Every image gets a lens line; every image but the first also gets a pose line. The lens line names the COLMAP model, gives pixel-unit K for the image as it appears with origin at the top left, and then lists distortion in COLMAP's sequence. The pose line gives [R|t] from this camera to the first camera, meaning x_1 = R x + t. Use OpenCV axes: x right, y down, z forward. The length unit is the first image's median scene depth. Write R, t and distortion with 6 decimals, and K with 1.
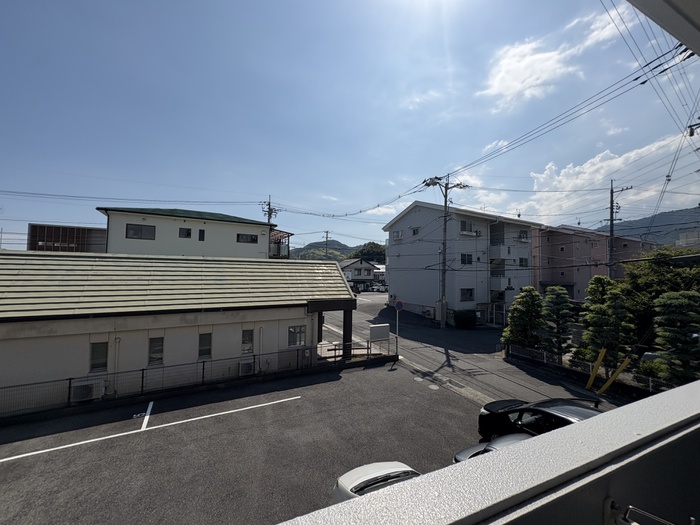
lens RADIAL K [[278.6, 0, 349.6], [0, 278.6, 262.0], [0, 0, 1]] dist [0.001839, -0.000576]
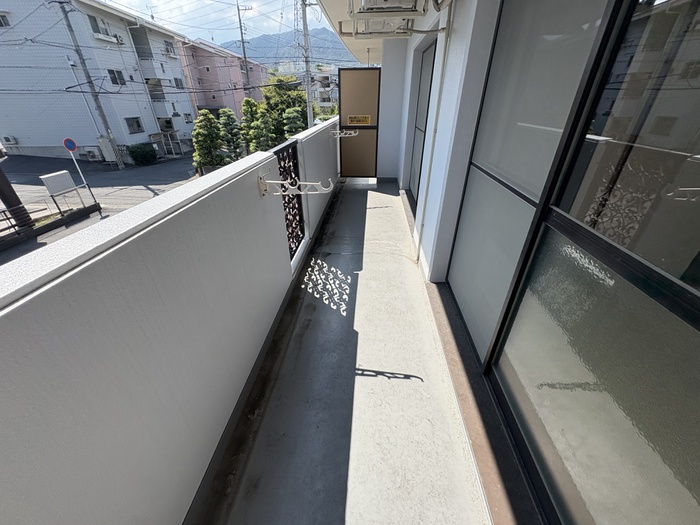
lens RADIAL K [[278.6, 0, 349.2], [0, 278.6, 261.8], [0, 0, 1]] dist [0.001839, -0.000576]
pose [[0.472610, -0.457709, 0.753088, -0.135329], [-0.023919, 0.847570, 0.530144, -0.002130], [-0.880947, -0.268565, 0.389622, -0.076345]]
